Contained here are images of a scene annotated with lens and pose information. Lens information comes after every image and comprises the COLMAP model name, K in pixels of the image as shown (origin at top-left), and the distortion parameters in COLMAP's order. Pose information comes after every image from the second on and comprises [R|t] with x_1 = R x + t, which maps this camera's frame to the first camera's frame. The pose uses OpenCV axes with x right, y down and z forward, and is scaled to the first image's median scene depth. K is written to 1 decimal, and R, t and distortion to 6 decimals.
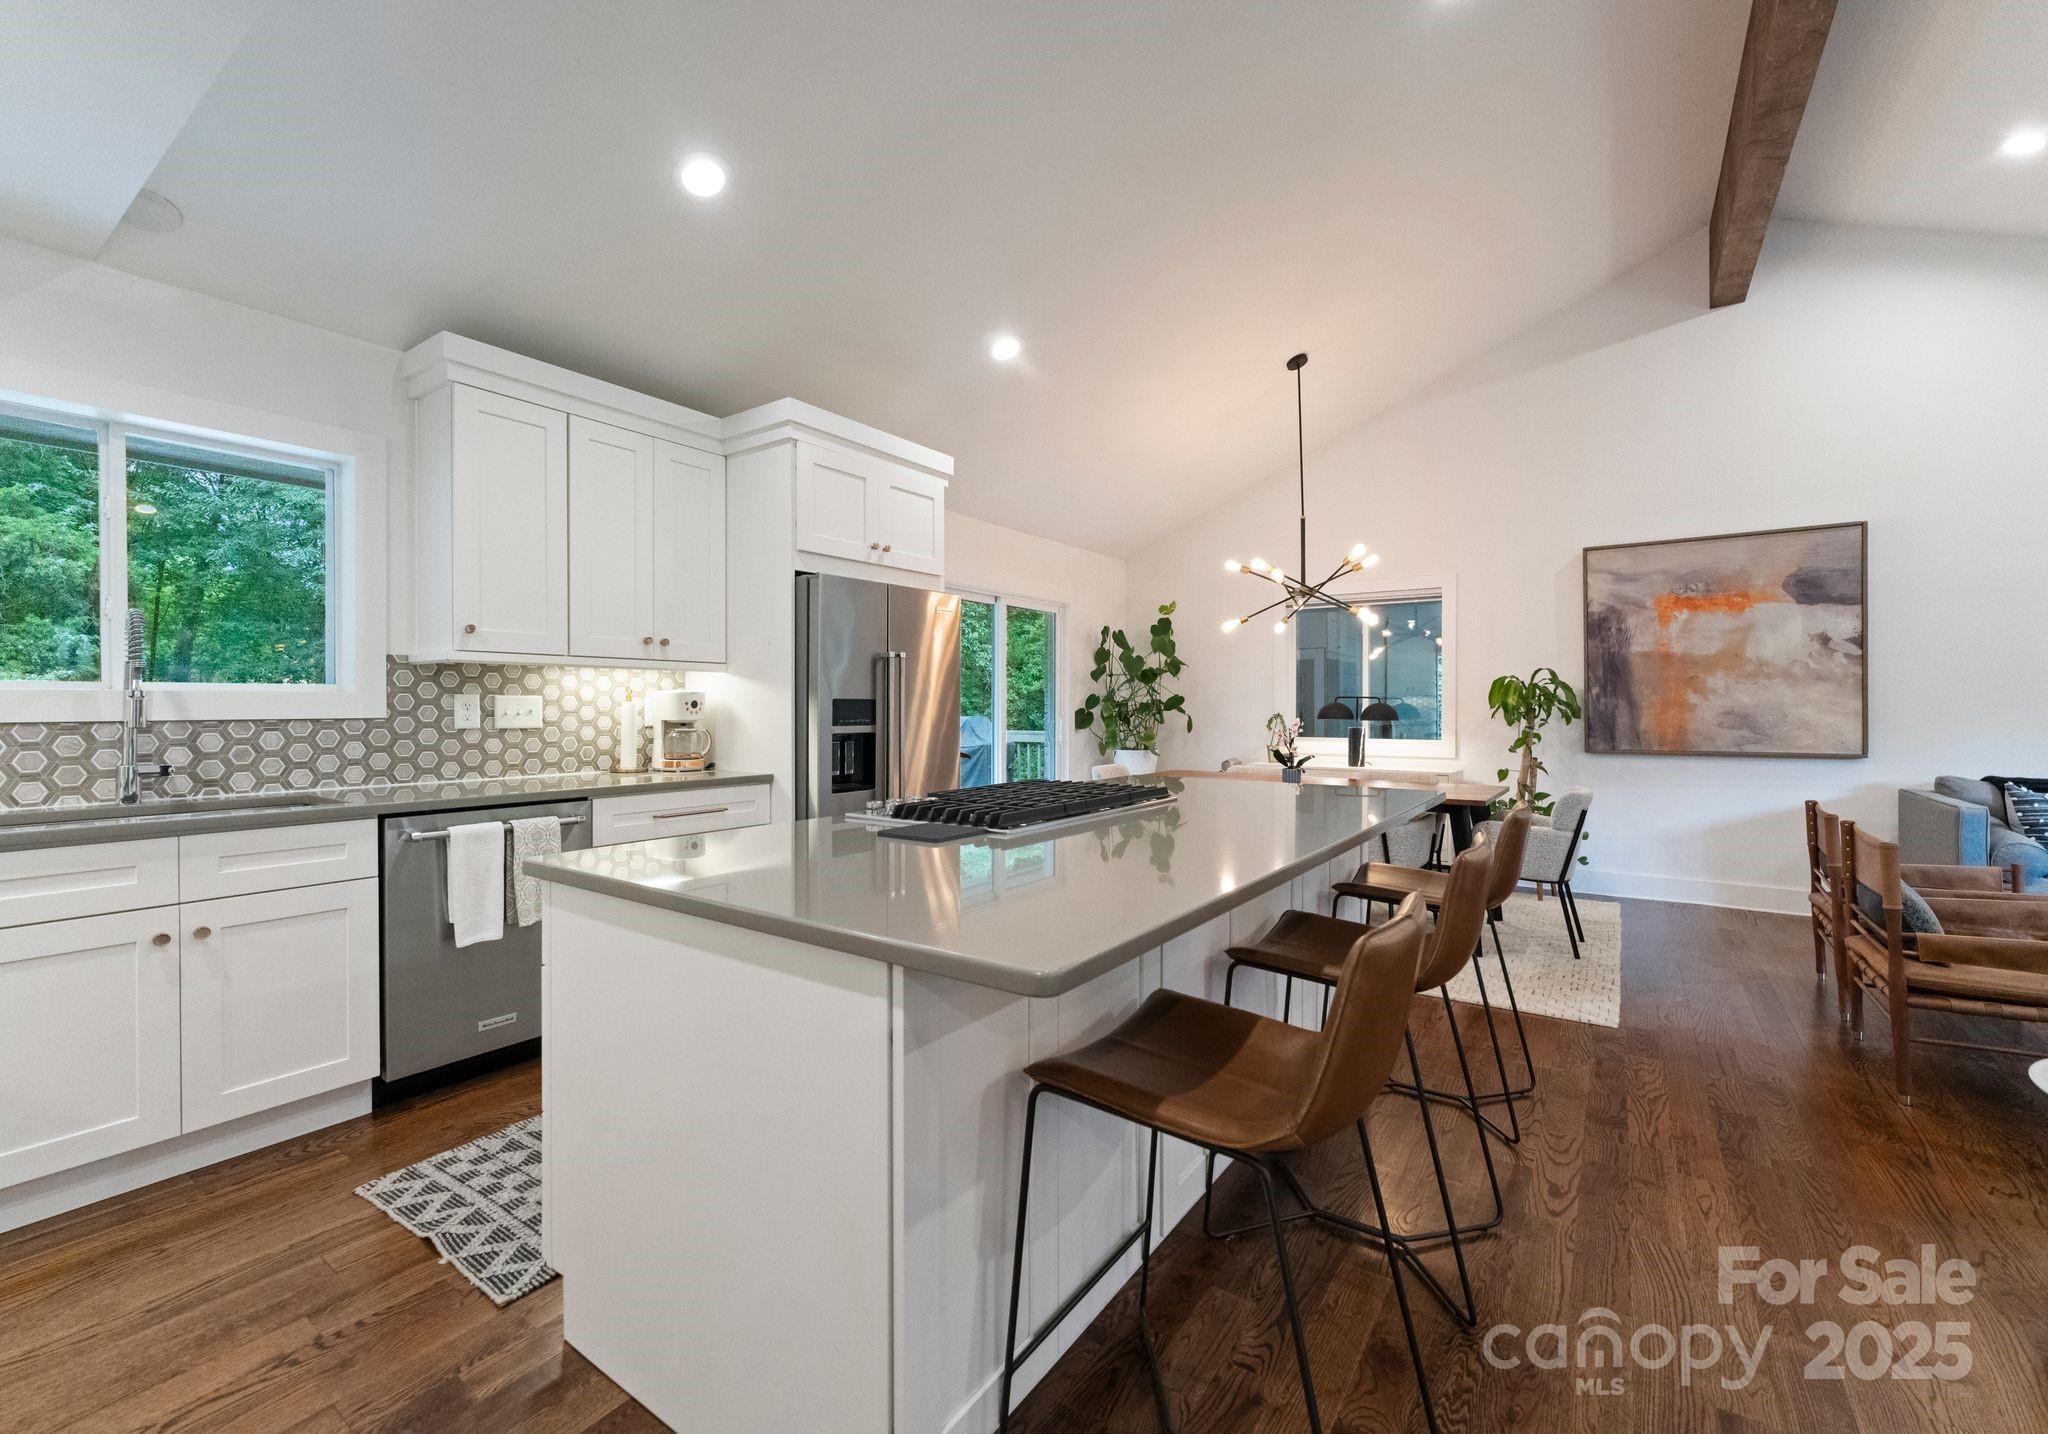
lens RADIAL K [[853.5, 0, 1027.8], [0, 853.5, 704.5], [0, 0, 1]] dist [0.001581, -0.000781]
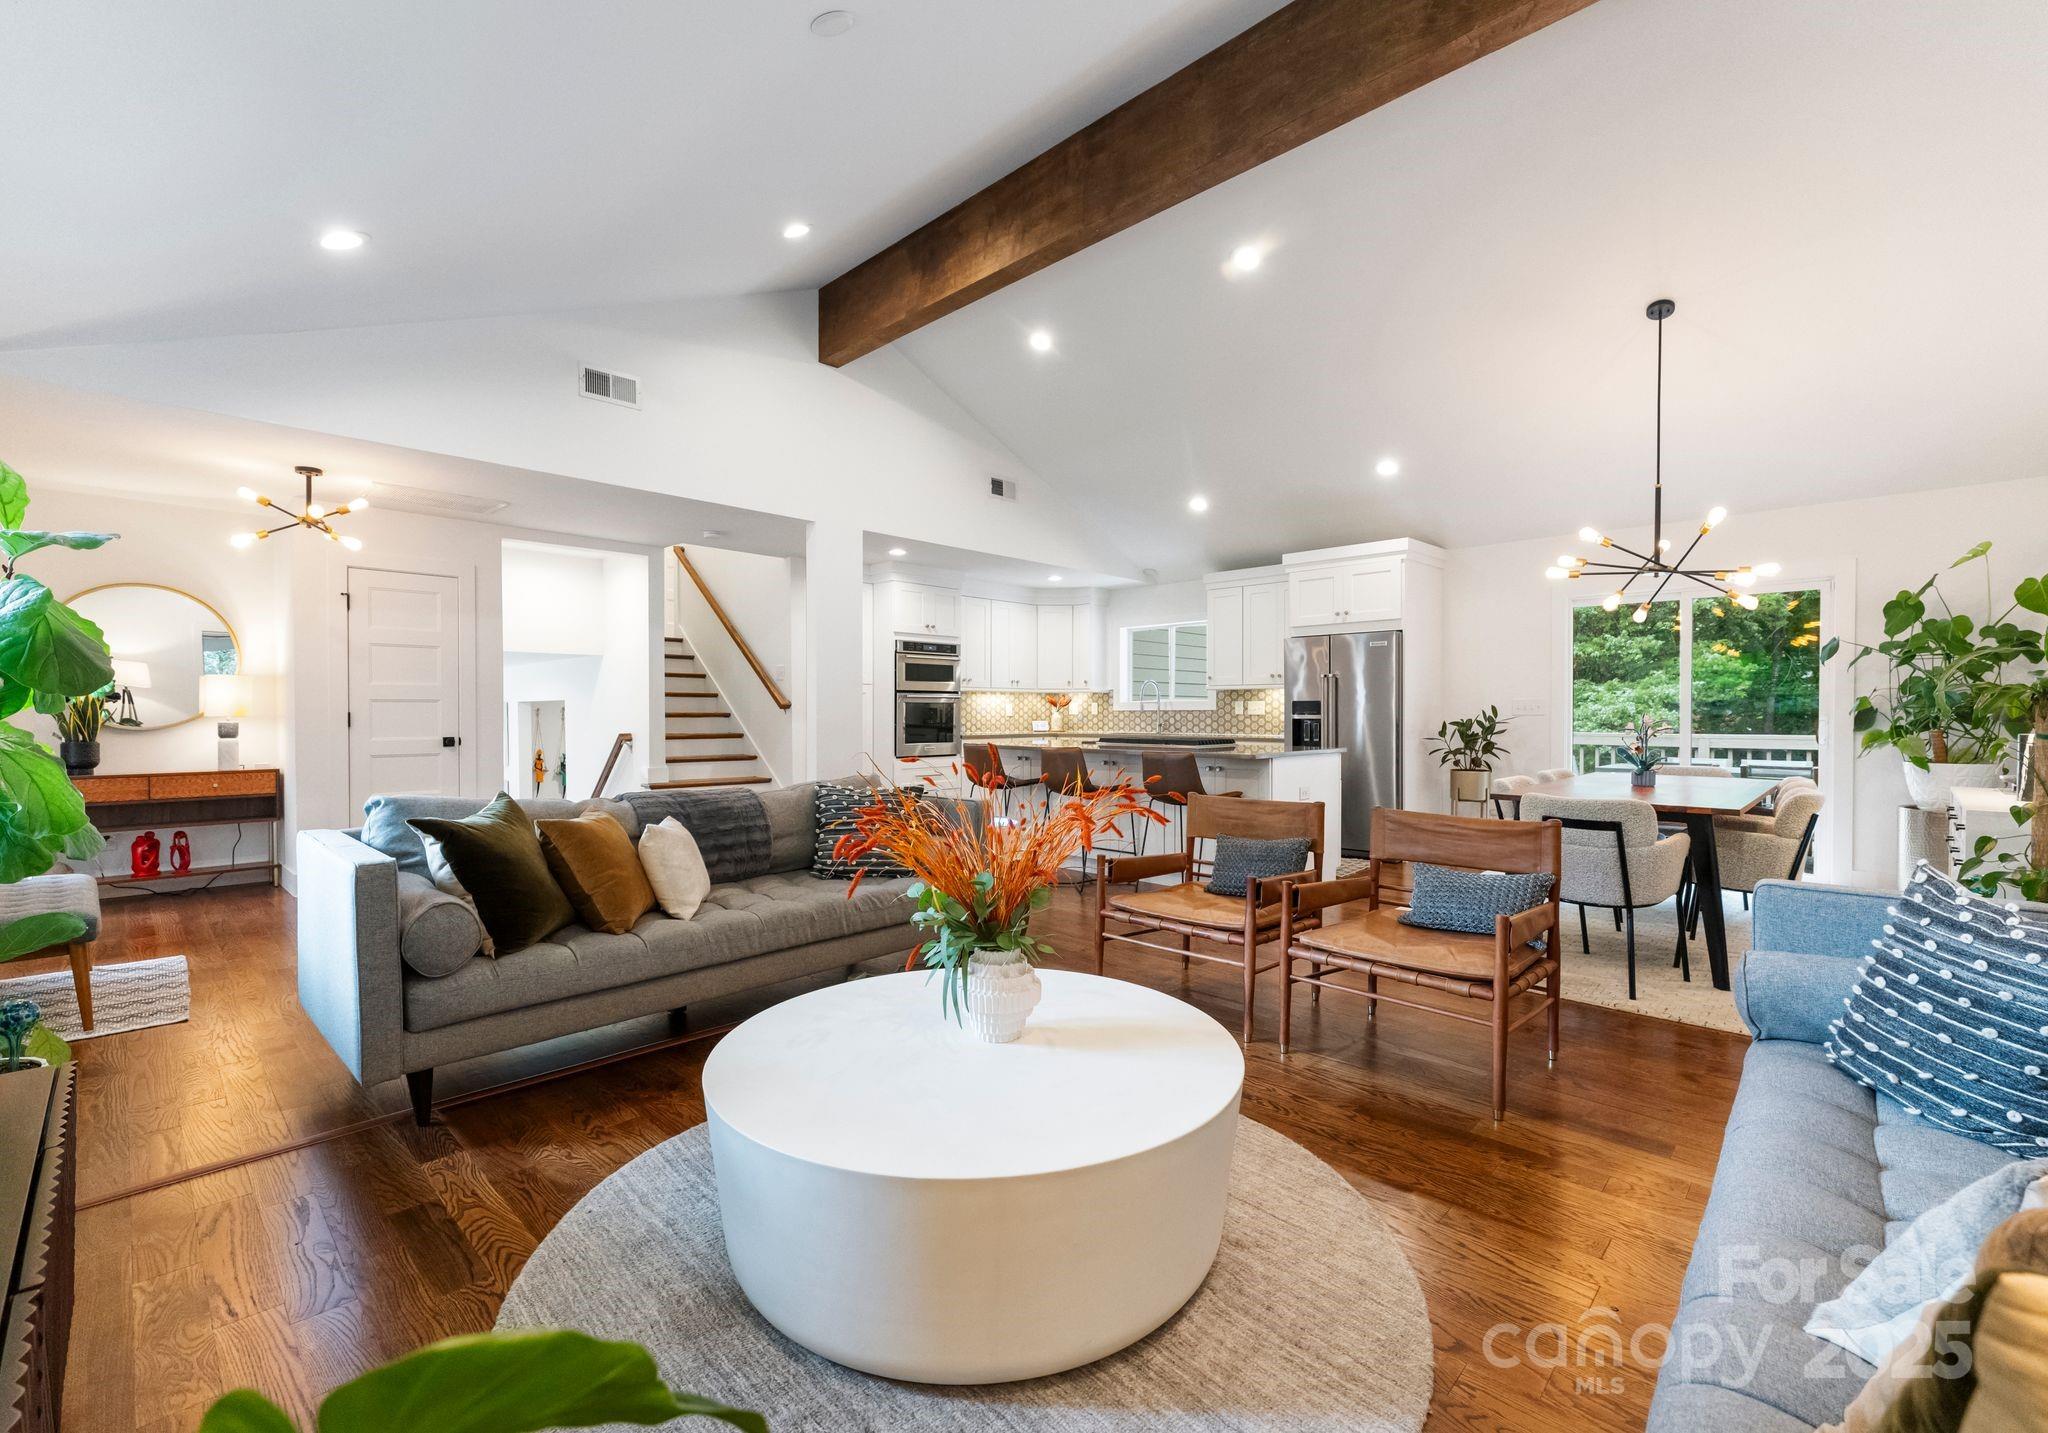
lens RADIAL K [[887.8, 0, 1053.2], [0, 887.8, 701.9], [0, 0, 1]] dist [-0.002555, 0.003124]
pose [[-0.131516, -0.010232, -0.991261, 1.851340], [0.003188, 0.999937, -0.010745, 0.015223], [0.991309, -0.004573, -0.131475, 0.712651]]
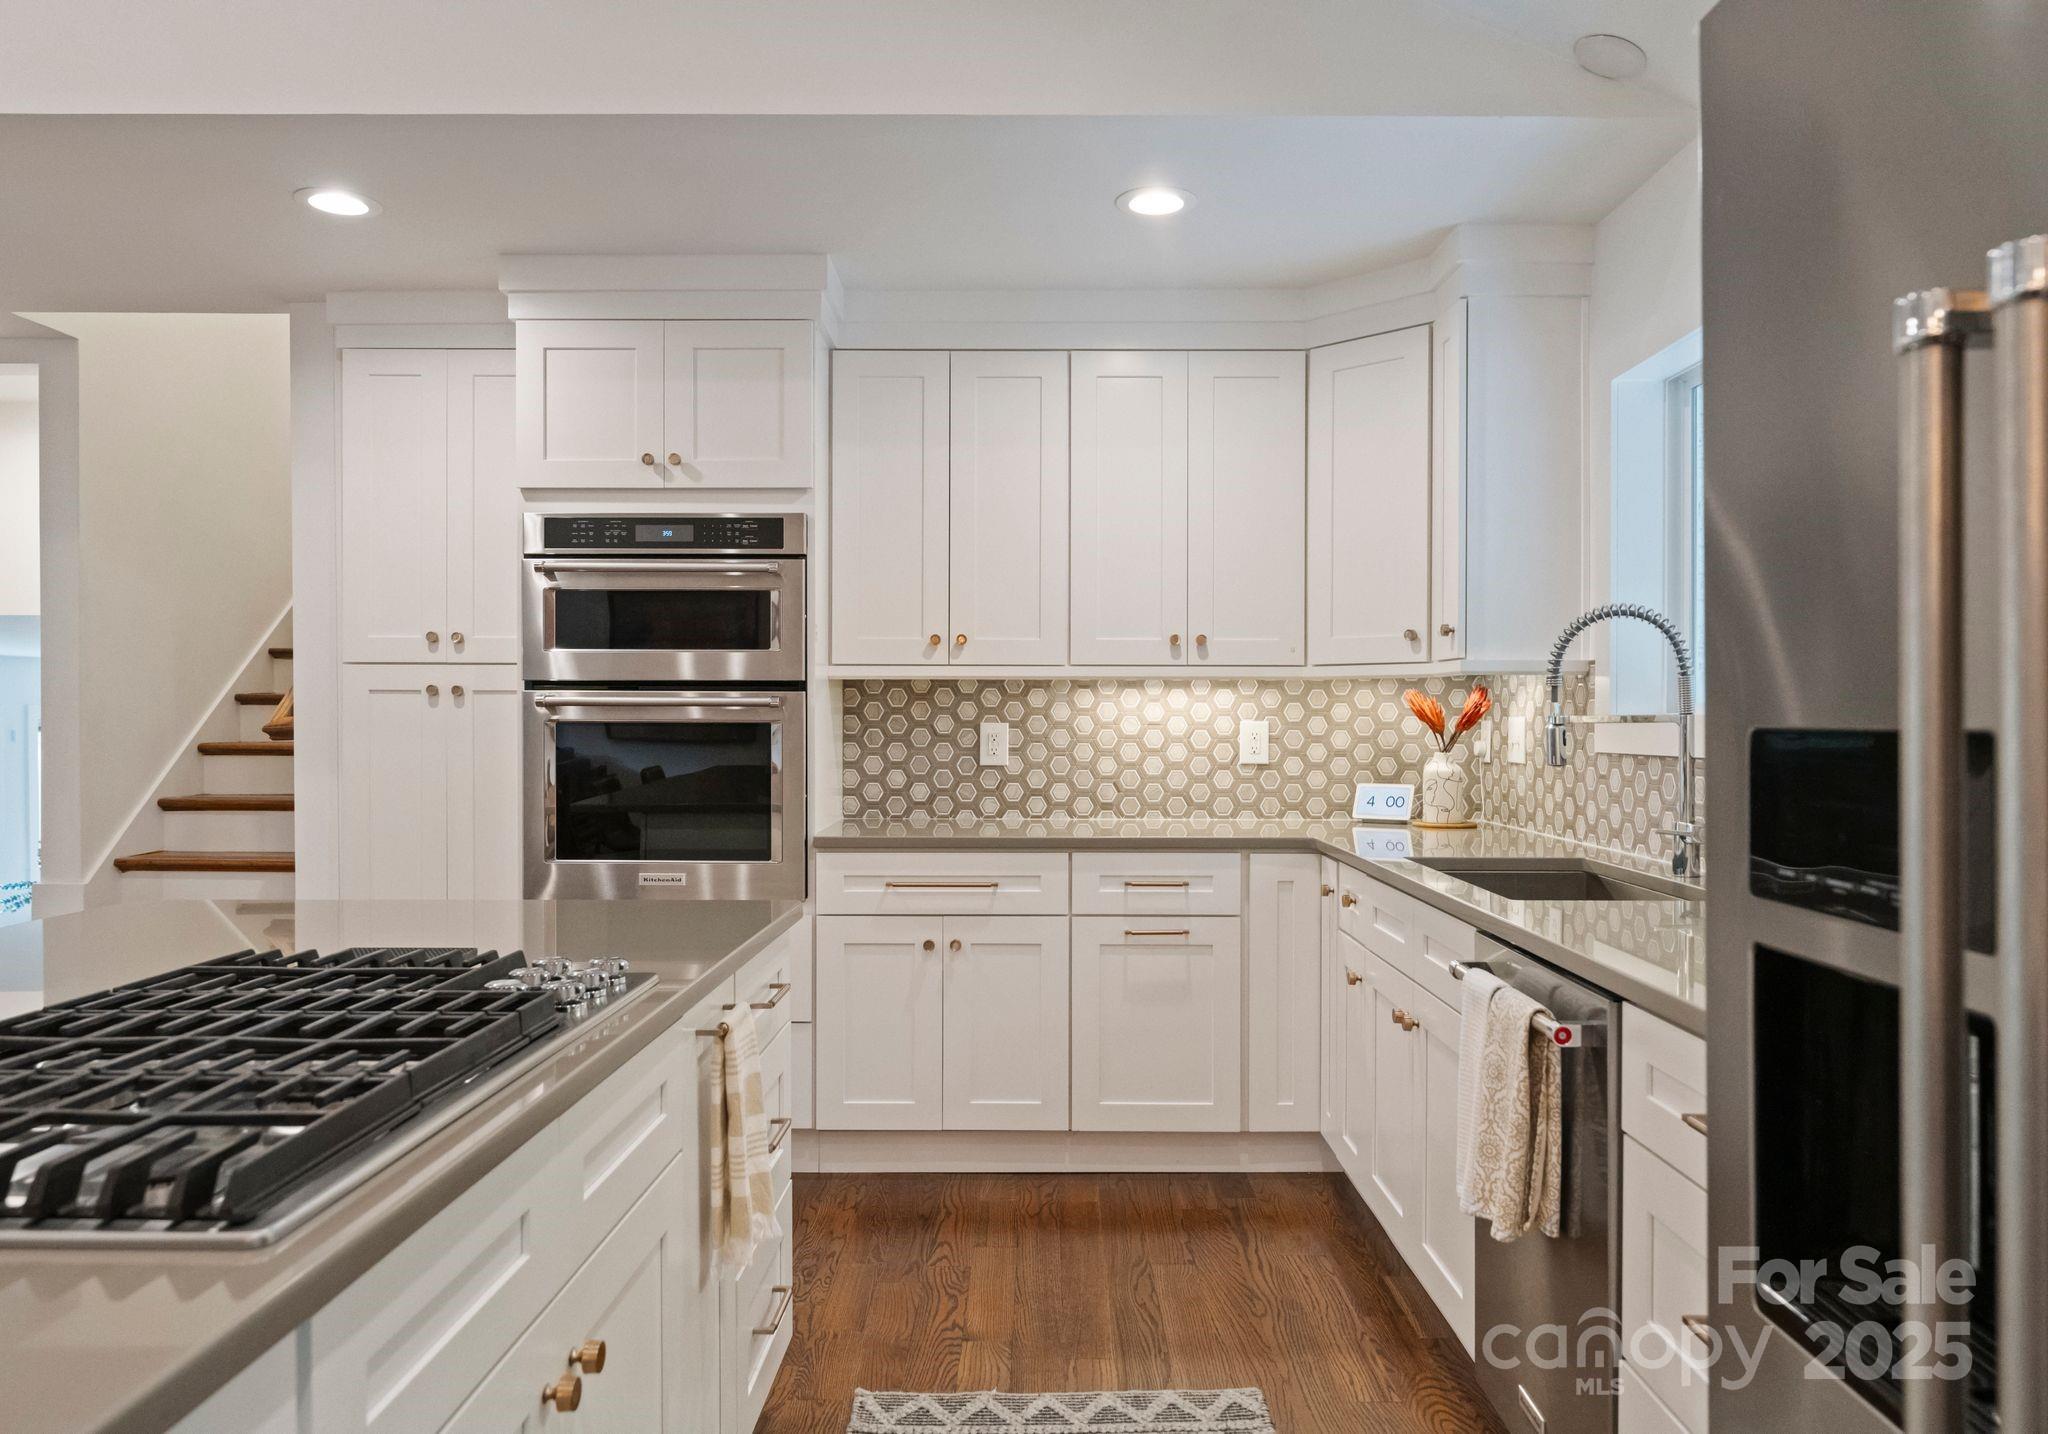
lens RADIAL K [[1411.9, 0, 1036.0], [0, 1411.9, 728.8], [0, 0, 1]] dist [0.004847, -0.004146]
pose [[-0.827929, 0.004315, -0.560817, 0.034806], [0.000558, 0.999976, 0.006870, -0.009502], [0.560833, 0.005375, -0.827911, 1.127440]]
